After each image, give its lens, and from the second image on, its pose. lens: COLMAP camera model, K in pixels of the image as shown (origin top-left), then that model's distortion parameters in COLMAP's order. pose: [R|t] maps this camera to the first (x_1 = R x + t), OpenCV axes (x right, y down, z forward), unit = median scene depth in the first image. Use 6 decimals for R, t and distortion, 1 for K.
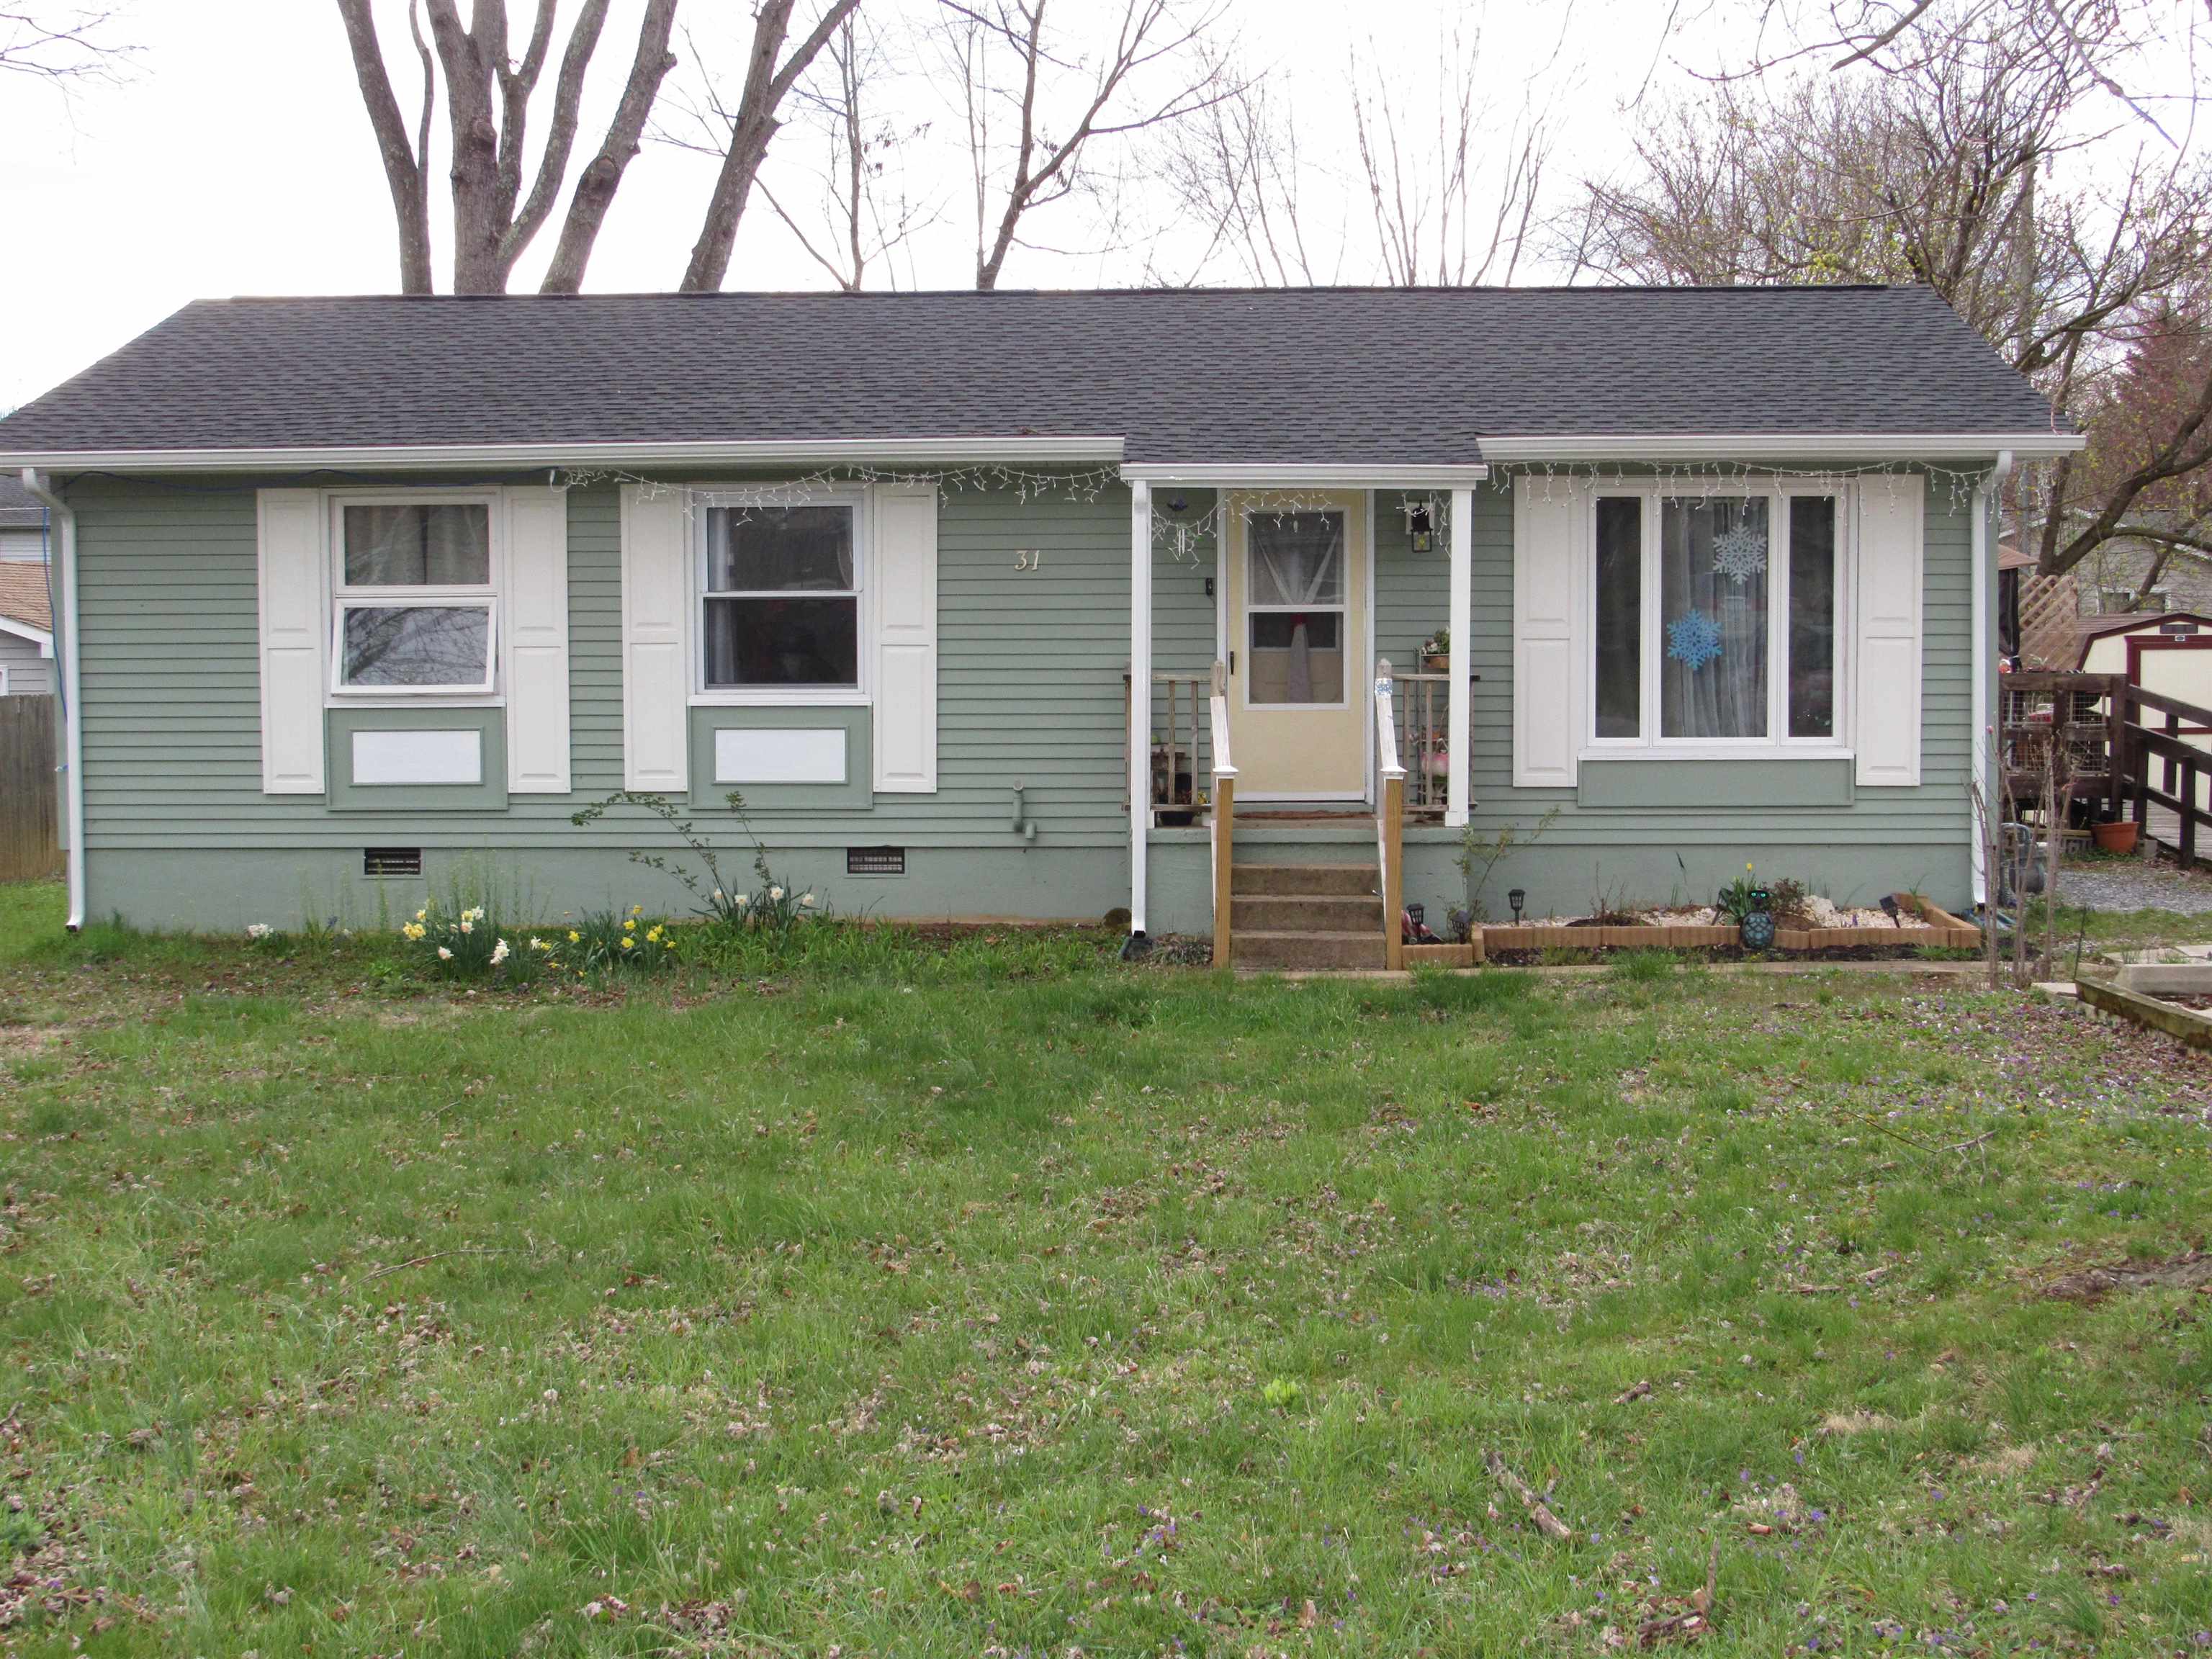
lens RADIAL K [[2891.7, 0, 1105.6], [0, 2891.7, 815.6], [0, 0, 1]] dist [-0.066520, 0.000000]
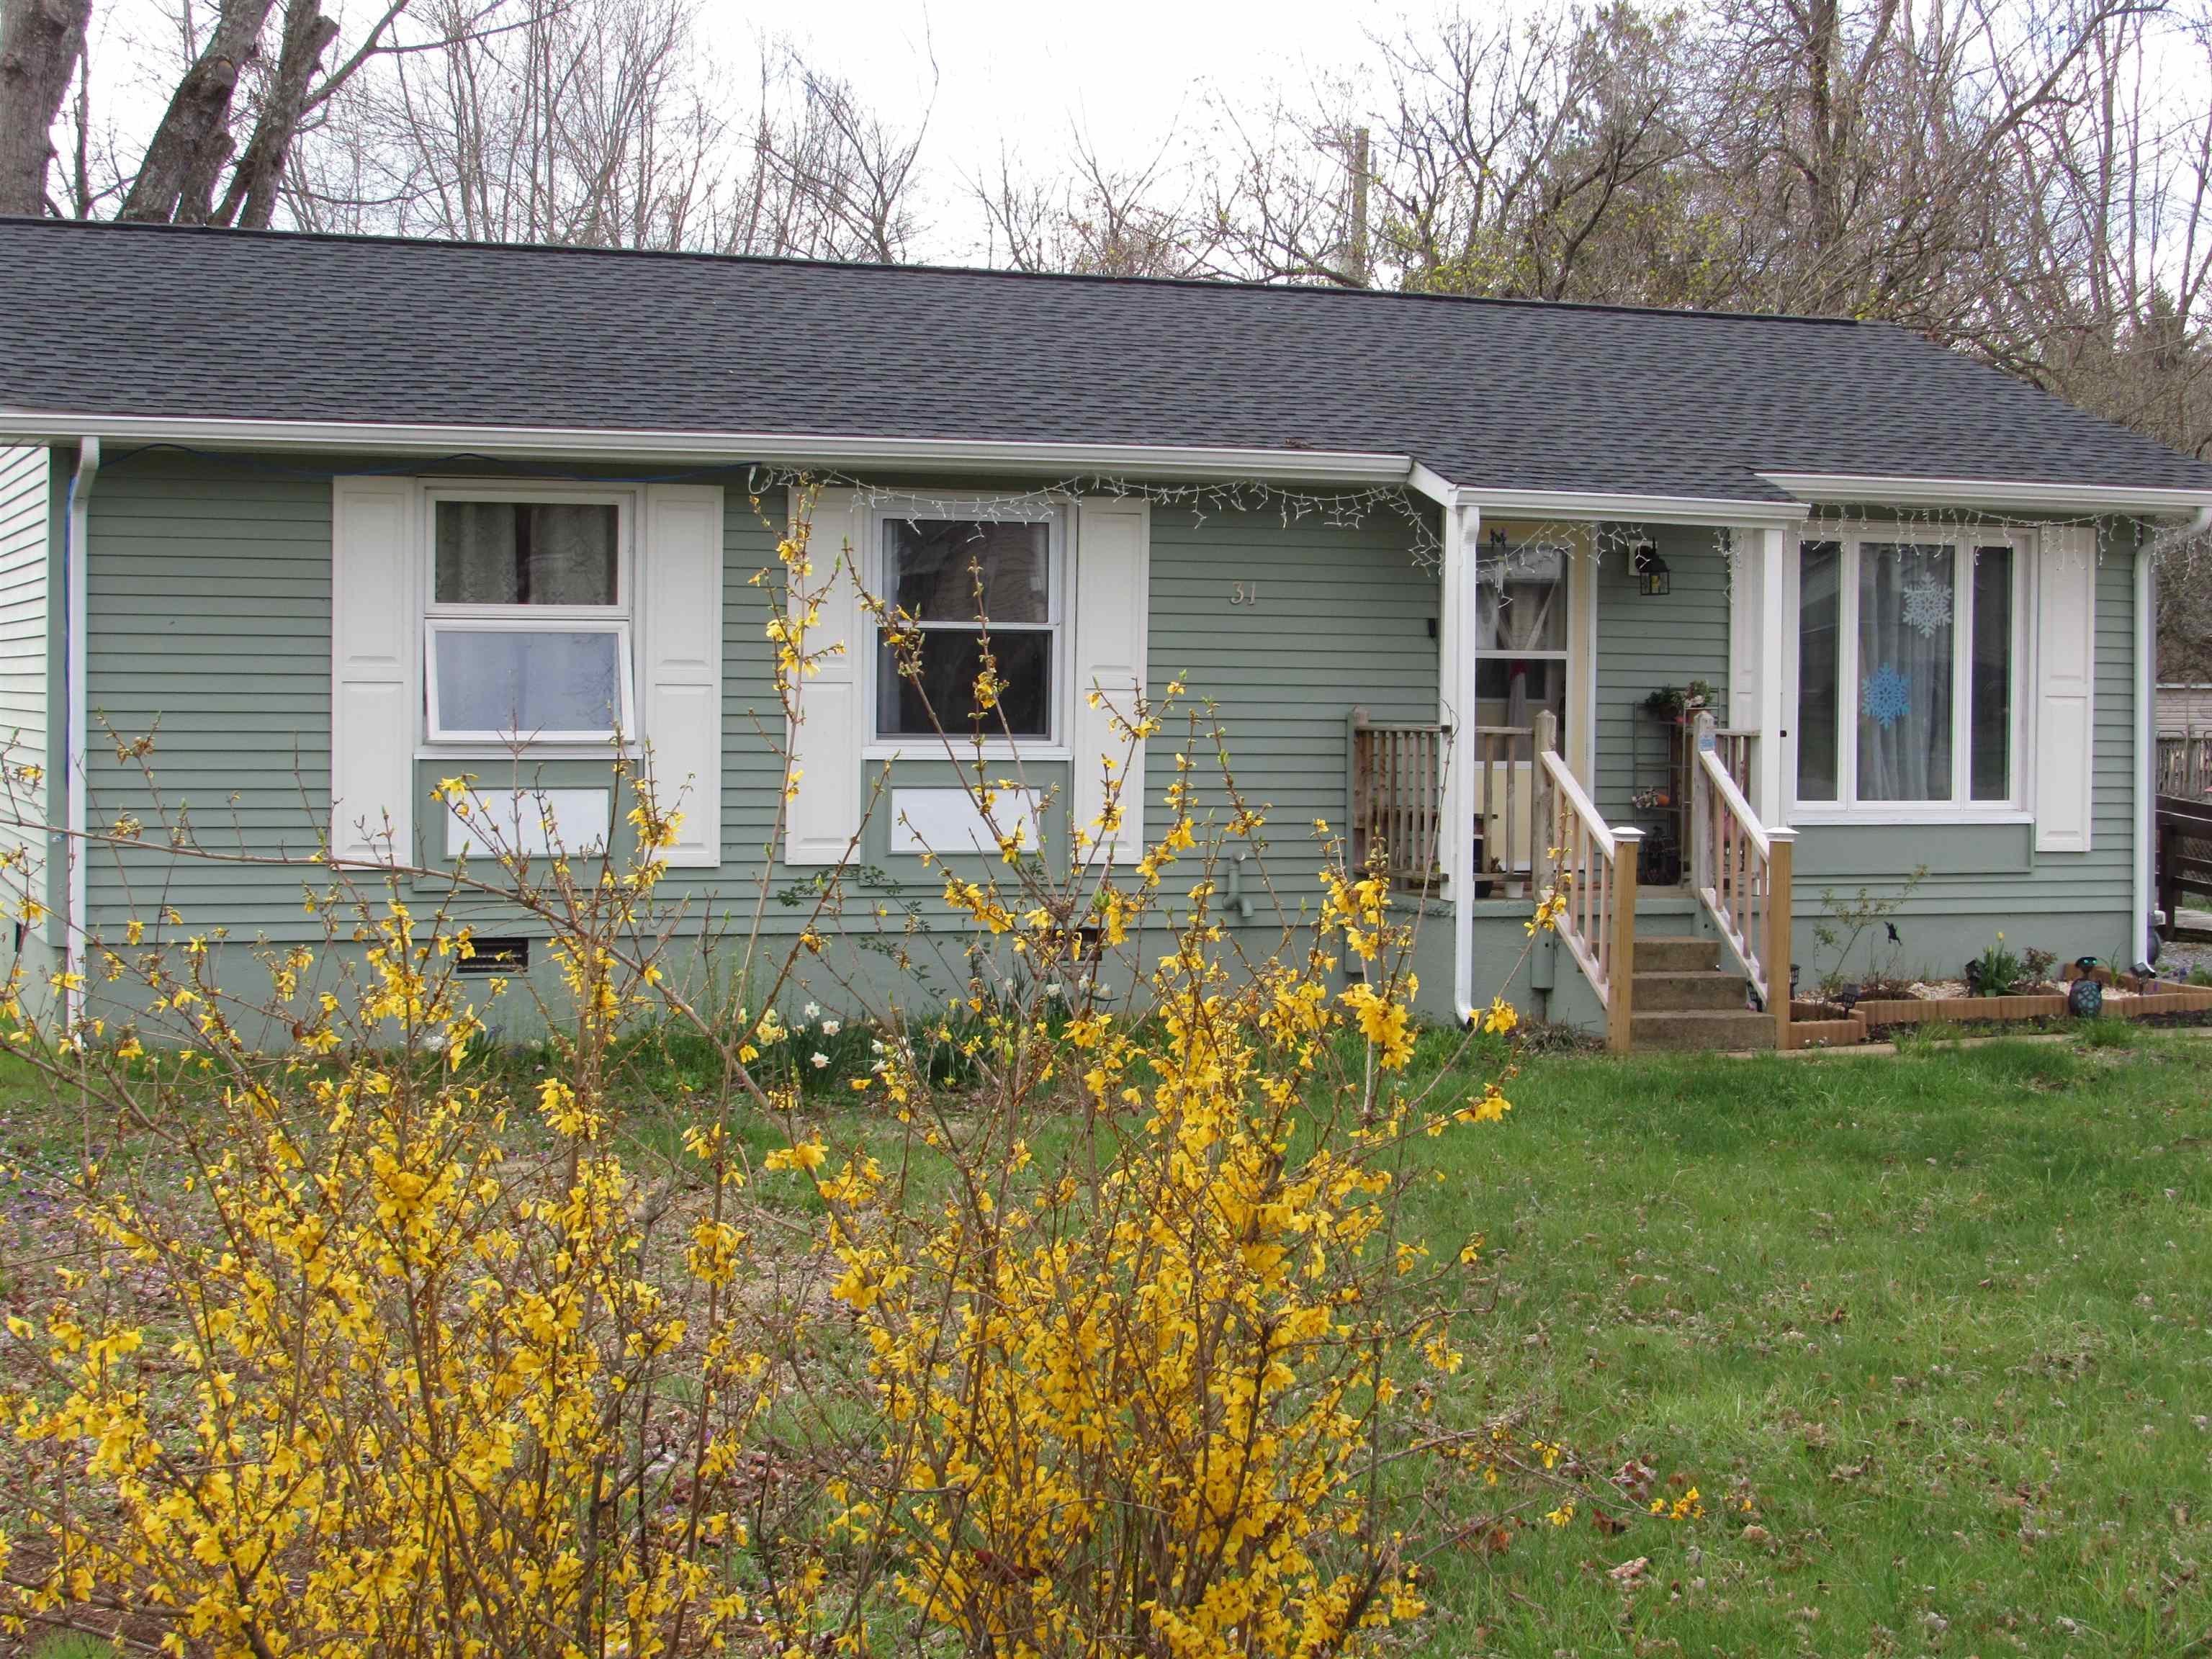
lens RADIAL K [[3843.3, 0, 1106.2], [0, 3843.3, 829.1], [0, 0, 1]] dist [-0.178952, 0.000000]
pose [[0.910870, -0.000893, 0.412692, -0.534422], [0.010438, 0.999728, -0.020875, 0.005212], [-0.412561, 0.023323, 0.910632, -0.019063]]
